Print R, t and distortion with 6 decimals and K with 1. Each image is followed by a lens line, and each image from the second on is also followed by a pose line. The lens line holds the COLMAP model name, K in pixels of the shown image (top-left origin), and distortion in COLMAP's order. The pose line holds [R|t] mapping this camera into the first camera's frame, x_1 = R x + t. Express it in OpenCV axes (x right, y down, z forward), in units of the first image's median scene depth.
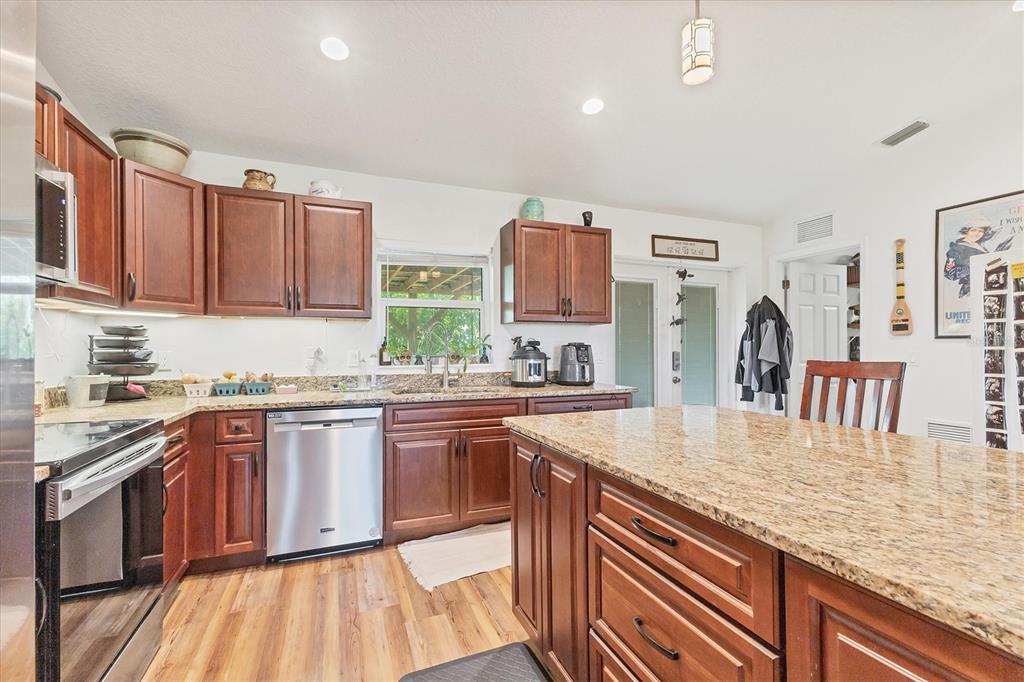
lens RADIAL K [[448.4, 0, 507.3], [0, 448.4, 334.4], [0, 0, 1]] dist [0.002115, 0.000063]
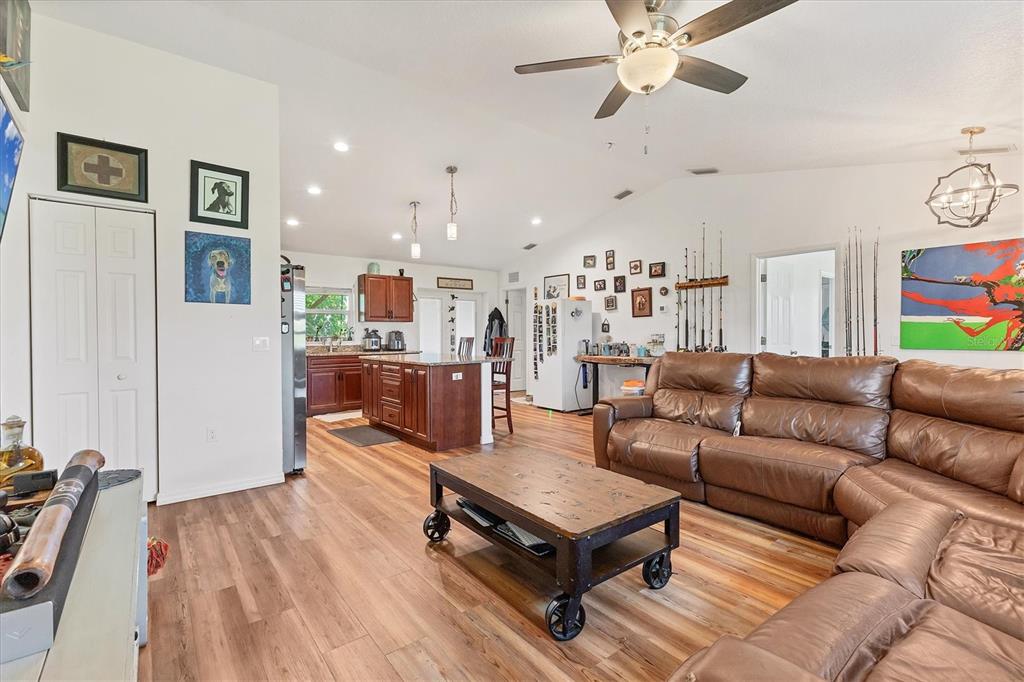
lens RADIAL K [[448.4, 0, 507.3], [0, 448.4, 334.4], [0, 0, 1]] dist [0.002115, 0.000063]
pose [[0.953591, -0.001608, 0.301102, 0.018221], [-0.008564, 0.999436, 0.032459, -0.038740], [-0.300985, -0.033532, 0.953039, -1.198403]]
